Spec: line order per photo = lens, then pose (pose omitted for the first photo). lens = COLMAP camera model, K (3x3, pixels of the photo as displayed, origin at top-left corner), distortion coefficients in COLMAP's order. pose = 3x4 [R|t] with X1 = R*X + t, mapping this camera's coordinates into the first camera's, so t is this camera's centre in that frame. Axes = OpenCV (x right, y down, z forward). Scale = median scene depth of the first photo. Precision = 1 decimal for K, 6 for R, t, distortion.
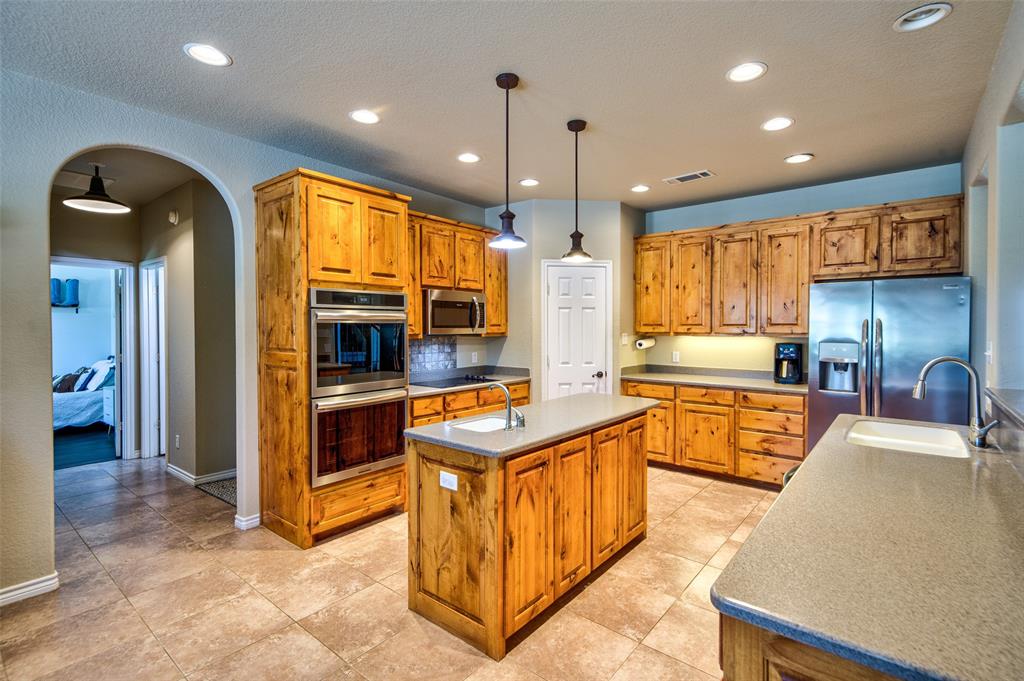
lens RADIAL K [[485.0, 0, 511.1], [0, 485.0, 338.1], [0, 0, 1]] dist [-0.000705, -0.000124]
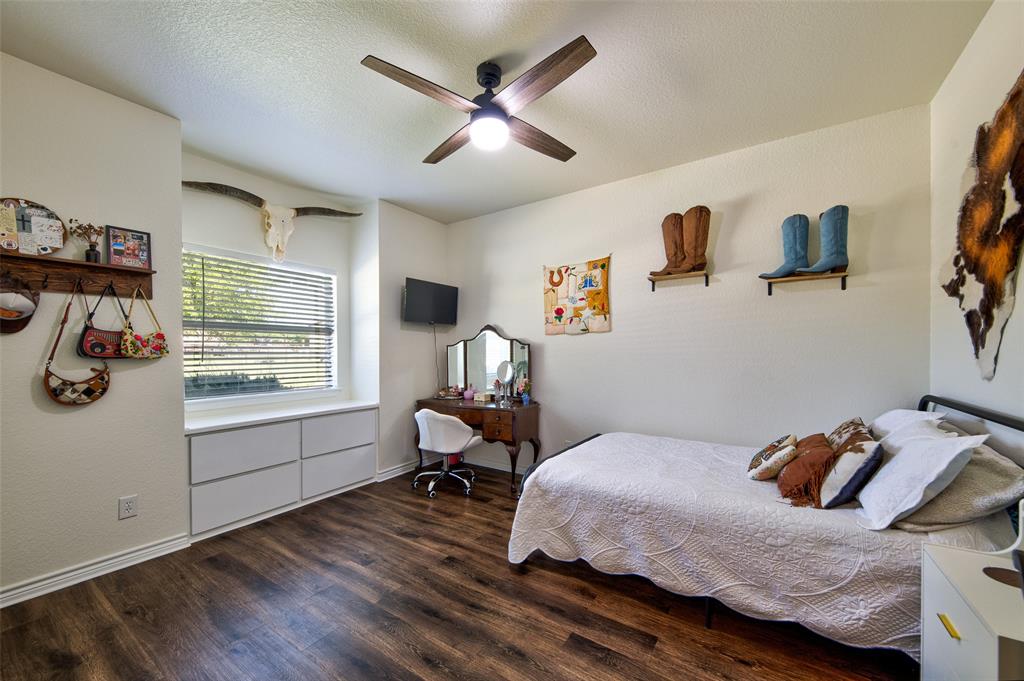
lens RADIAL K [[384.4, 0, 512.5], [0, 384.4, 349.5], [0, 0, 1]] dist [0.000257, 0.000001]
pose [[0.095353, 0.001158, -0.995443, -0.642154], [-0.016085, 0.999871, -0.000377, 0.007927], [0.995314, 0.016048, 0.095360, 0.743156]]
